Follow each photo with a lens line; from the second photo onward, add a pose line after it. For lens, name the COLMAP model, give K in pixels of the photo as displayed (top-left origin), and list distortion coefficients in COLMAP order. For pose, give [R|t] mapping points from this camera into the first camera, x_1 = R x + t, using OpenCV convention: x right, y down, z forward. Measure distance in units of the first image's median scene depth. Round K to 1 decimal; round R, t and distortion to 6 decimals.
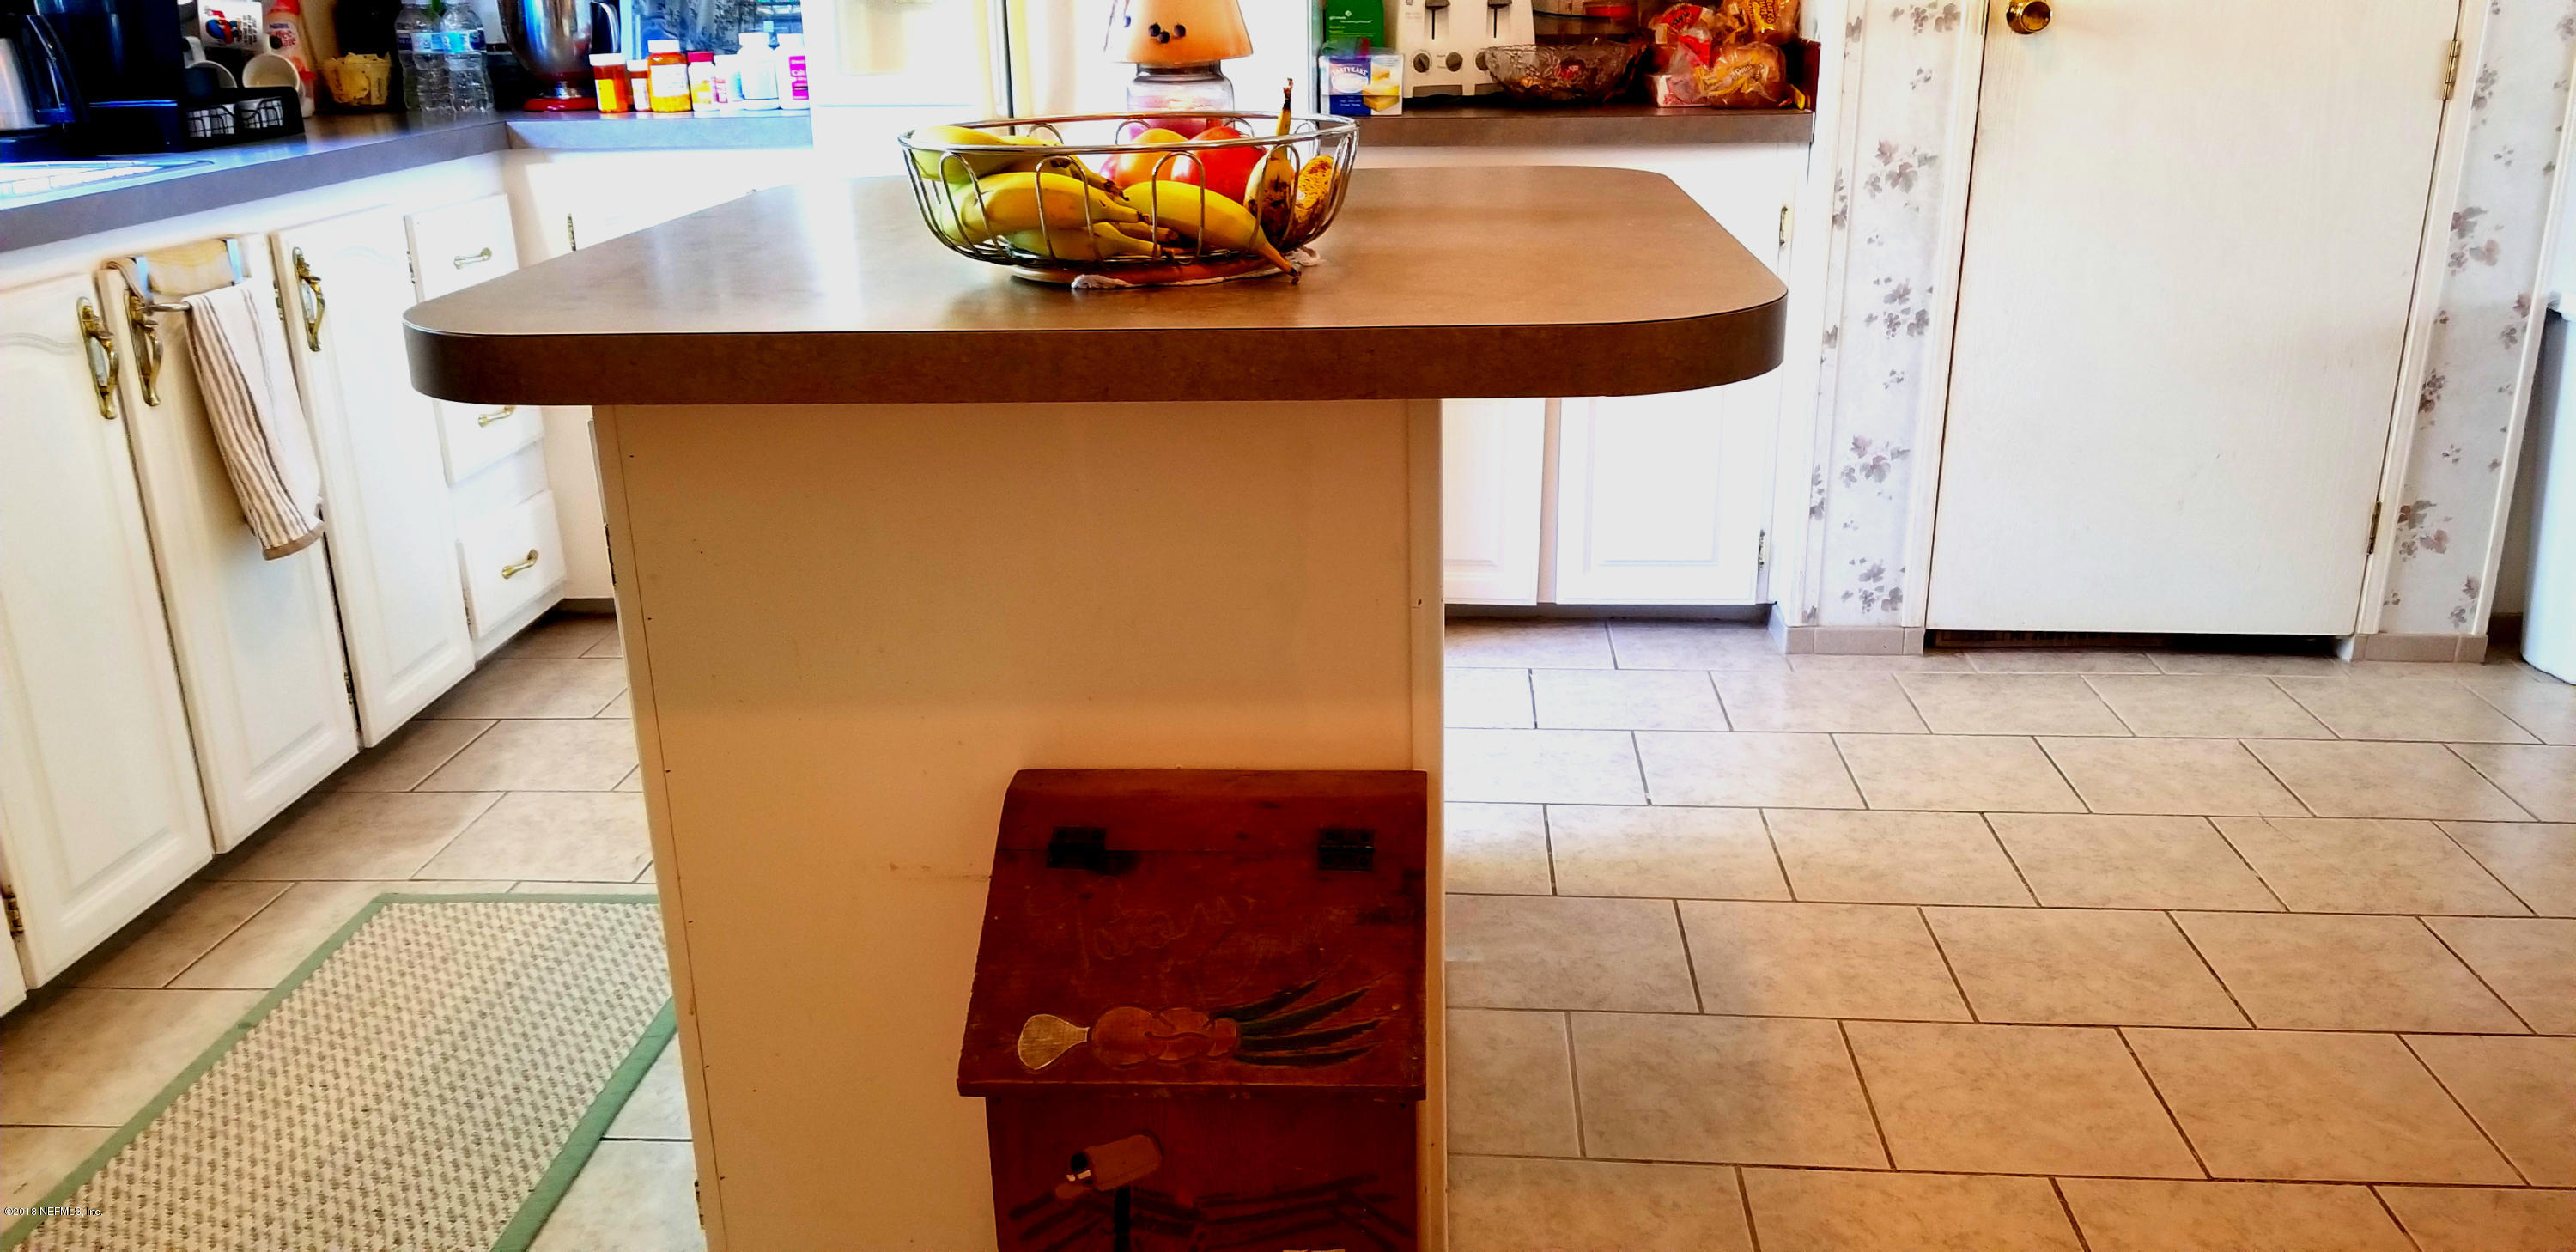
lens RADIAL K [[1992.9, 0, 1278.3], [0, 1992.9, 637.3], [0, 0, 1]] dist [0.101297, -0.160564]
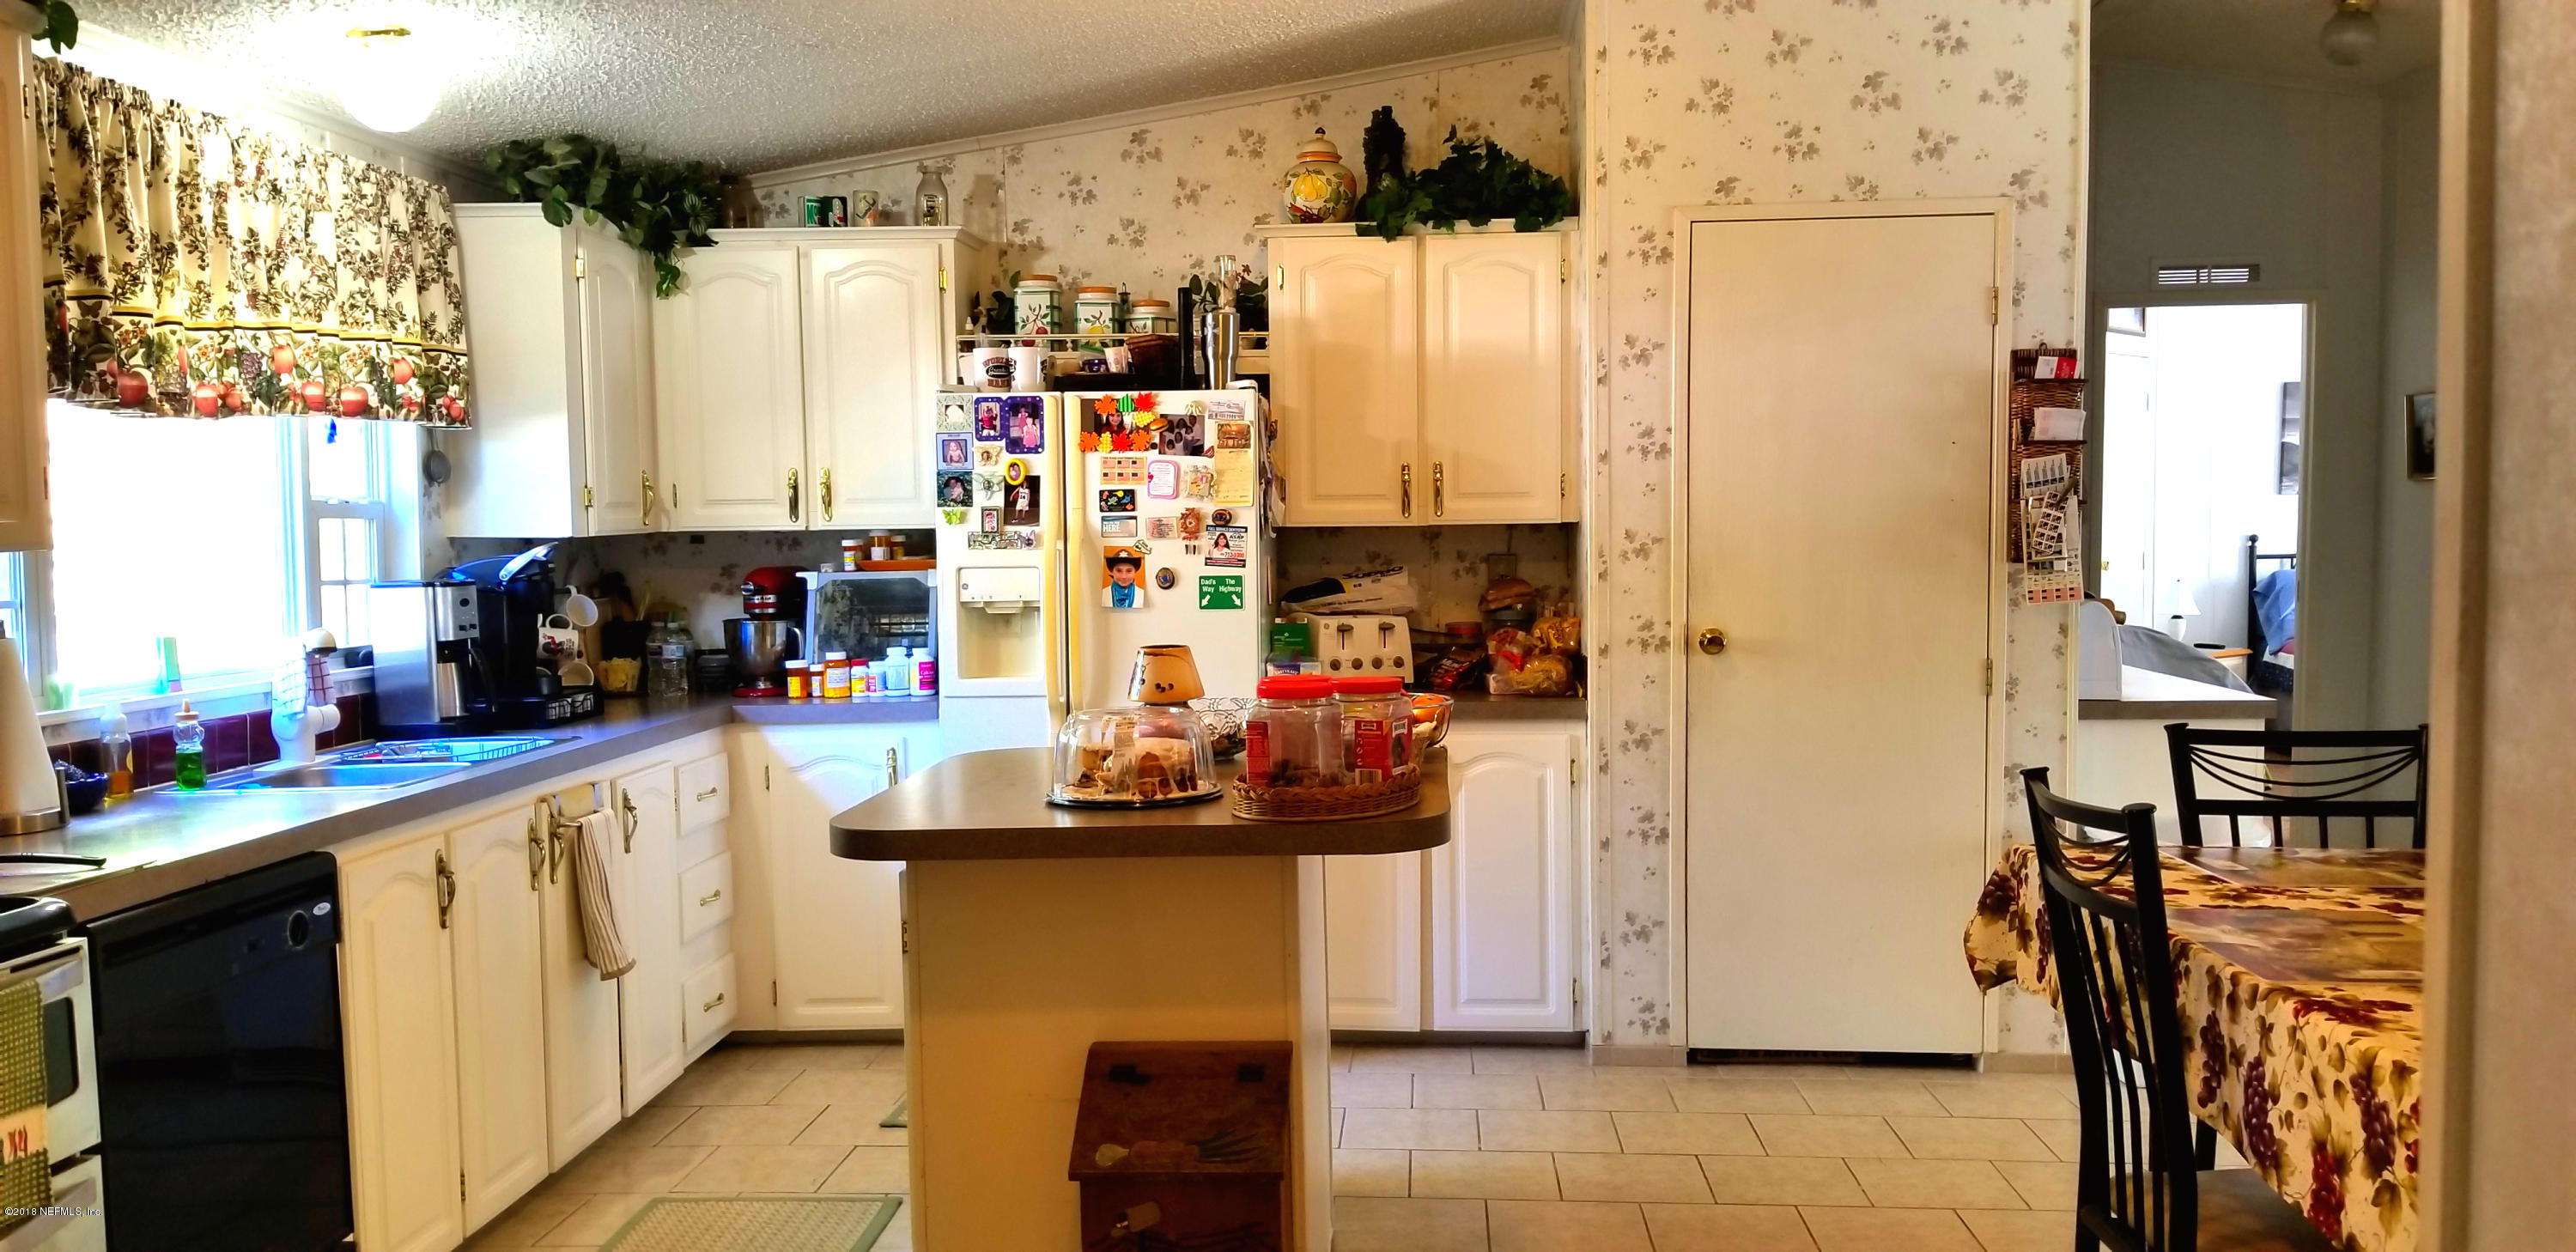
lens RADIAL K [[1999.9, 0, 1290.9], [0, 1999.9, 628.1], [0, 0, 1]] dist [0.081486, -0.141752]
pose [[0.999918, 0.002091, 0.012646, 0.022081], [0.001306, 0.964854, -0.262784, 0.096807], [-0.012751, 0.262779, 0.964772, -0.535331]]
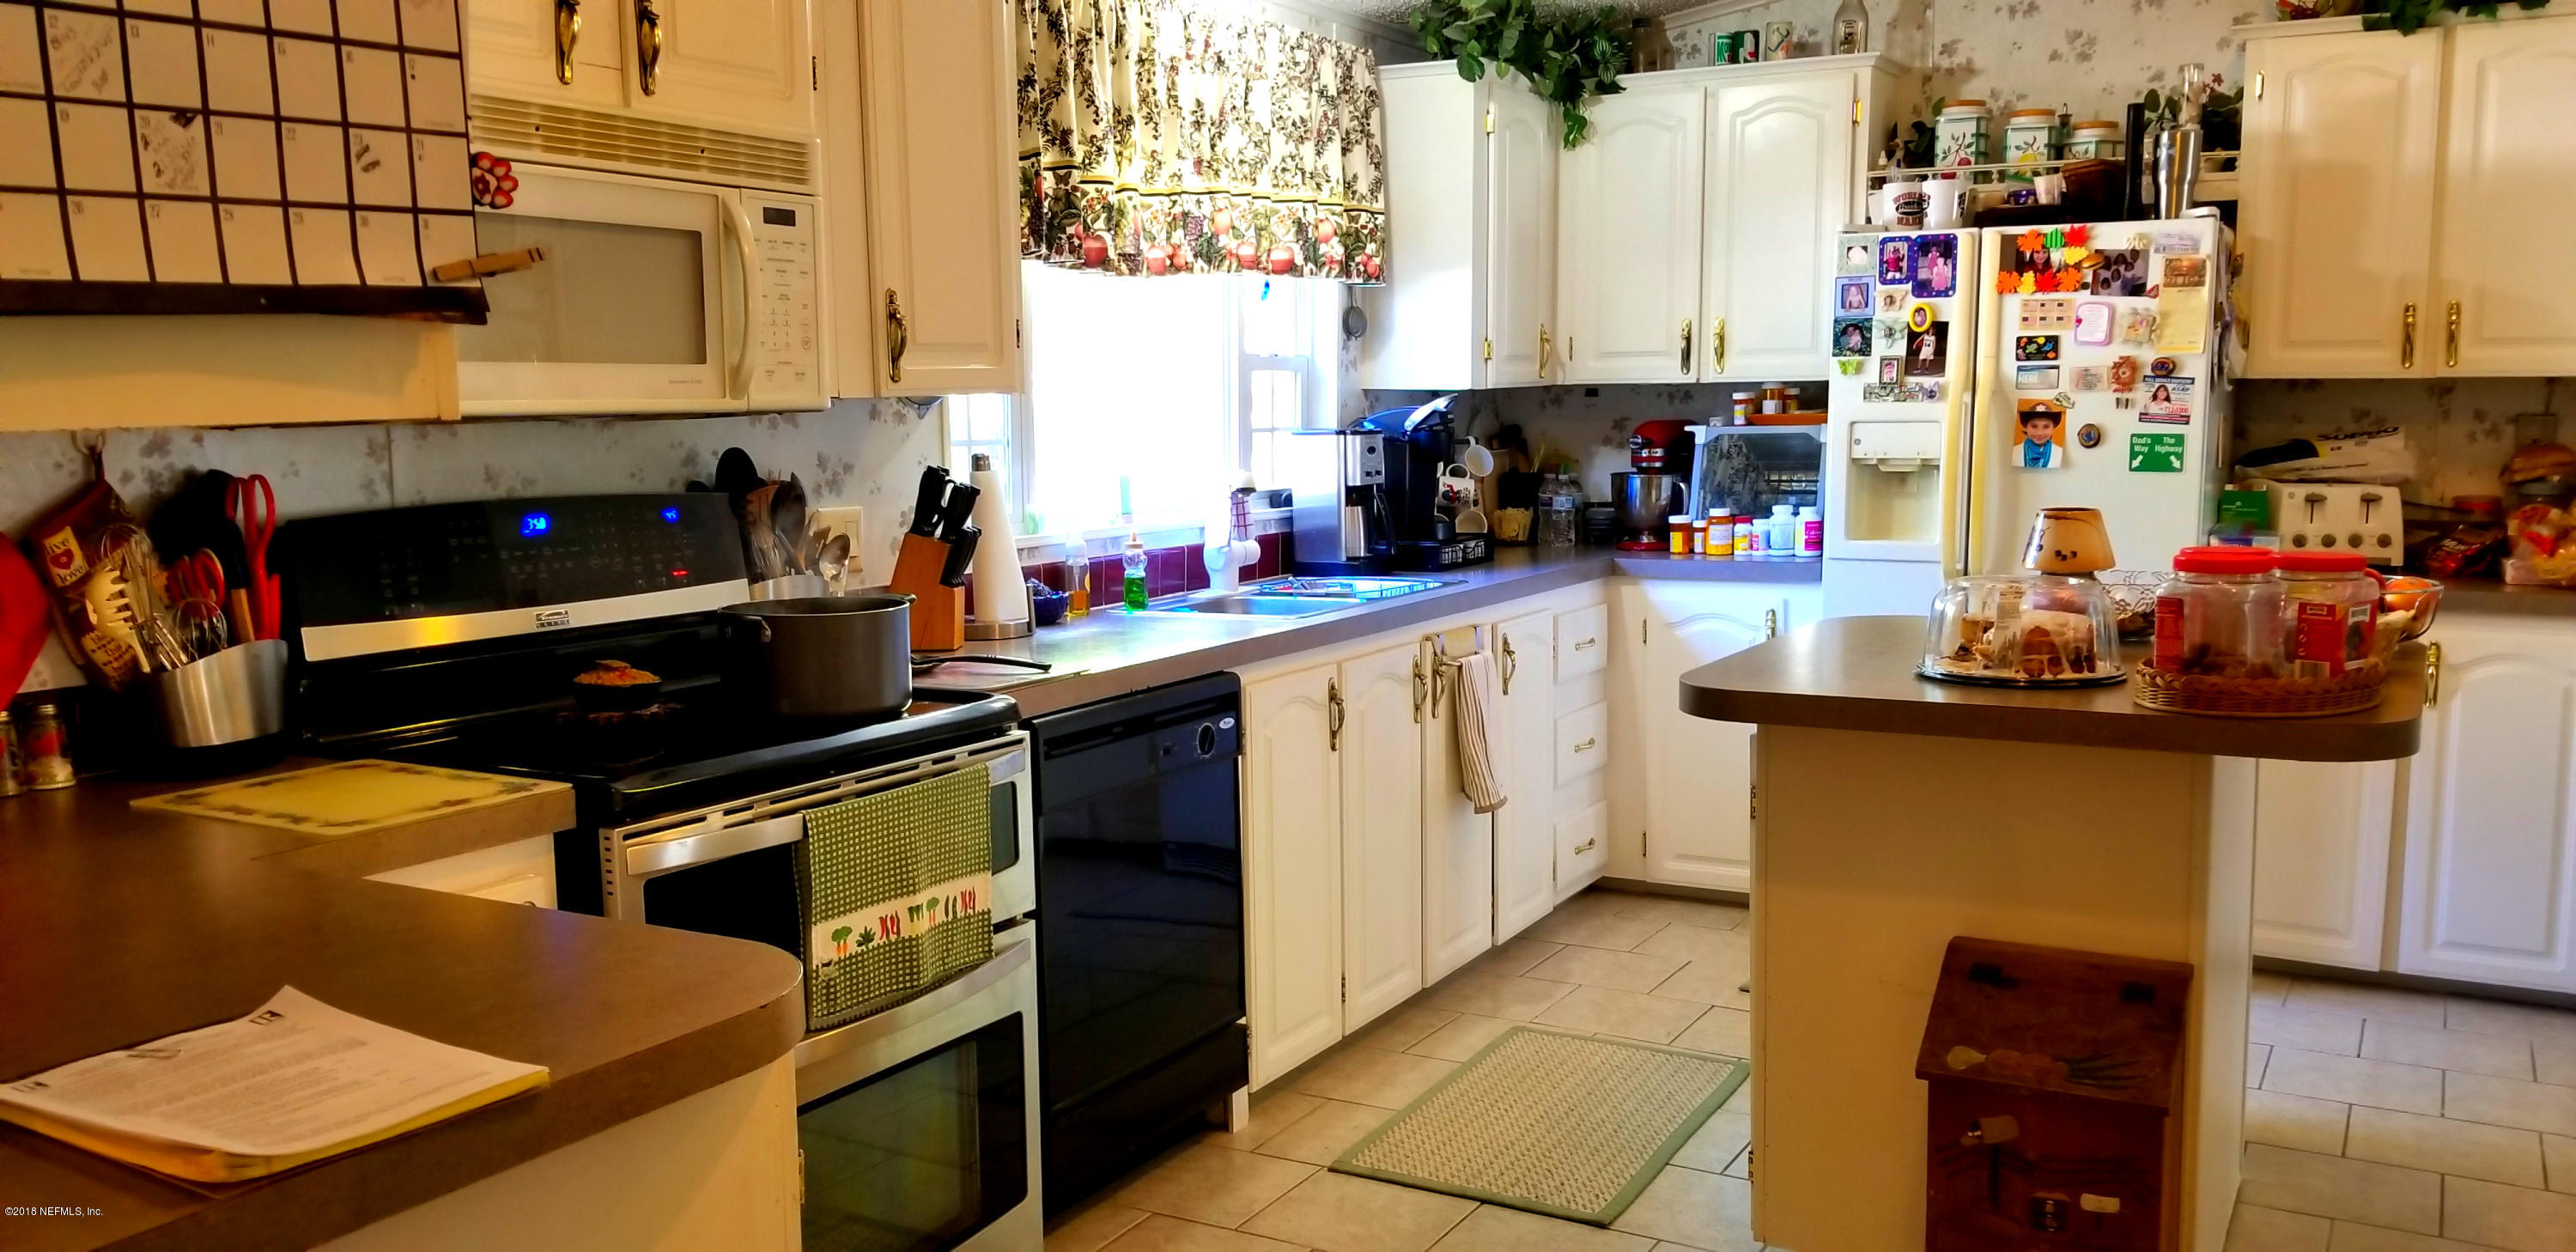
lens RADIAL K [[1998.2, 0, 1265.4], [0, 1998.2, 647.6], [0, 0, 1]] dist [0.093624, -0.163783]
pose [[0.900733, 0.064066, -0.429623, 0.041421], [-0.142626, 0.977848, -0.153206, 0.090643], [0.410290, 0.199273, 0.889917, -0.496273]]
